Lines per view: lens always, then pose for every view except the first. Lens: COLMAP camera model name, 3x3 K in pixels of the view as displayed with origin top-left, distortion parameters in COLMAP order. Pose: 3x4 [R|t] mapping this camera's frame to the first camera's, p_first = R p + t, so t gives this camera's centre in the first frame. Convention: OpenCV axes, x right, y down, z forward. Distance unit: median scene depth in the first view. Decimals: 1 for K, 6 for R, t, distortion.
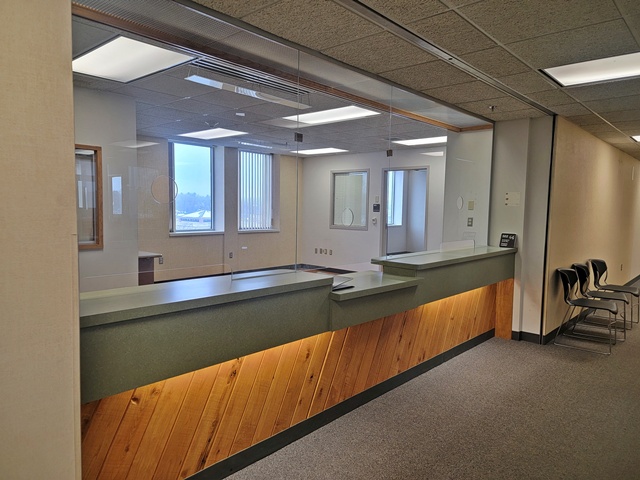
lens RADIAL K [[441.4, 0, 320.0], [0, 441.4, 240.0], [0, 0, 1]] dist [0.010807, 0.004612]
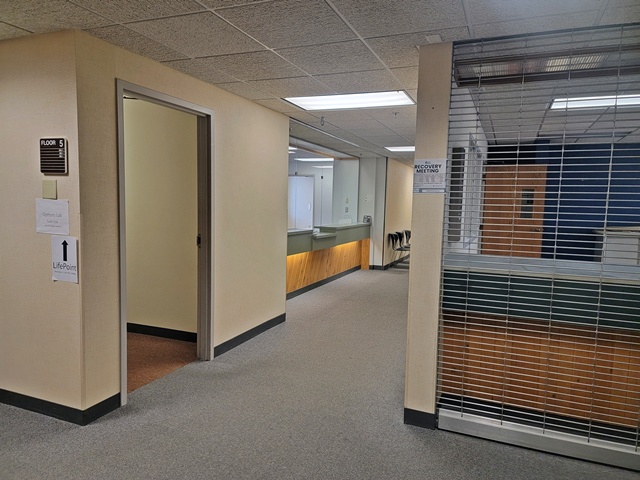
lens RADIAL K [[441.4, 0, 320.0], [0, 441.4, 240.0], [0, 0, 1]] dist [0.010807, 0.004612]
pose [[0.940603, -0.022768, 0.338743, -0.431870], [0.016923, 0.999653, 0.020198, 0.051484], [-0.339086, -0.013266, 0.940662, -0.764120]]
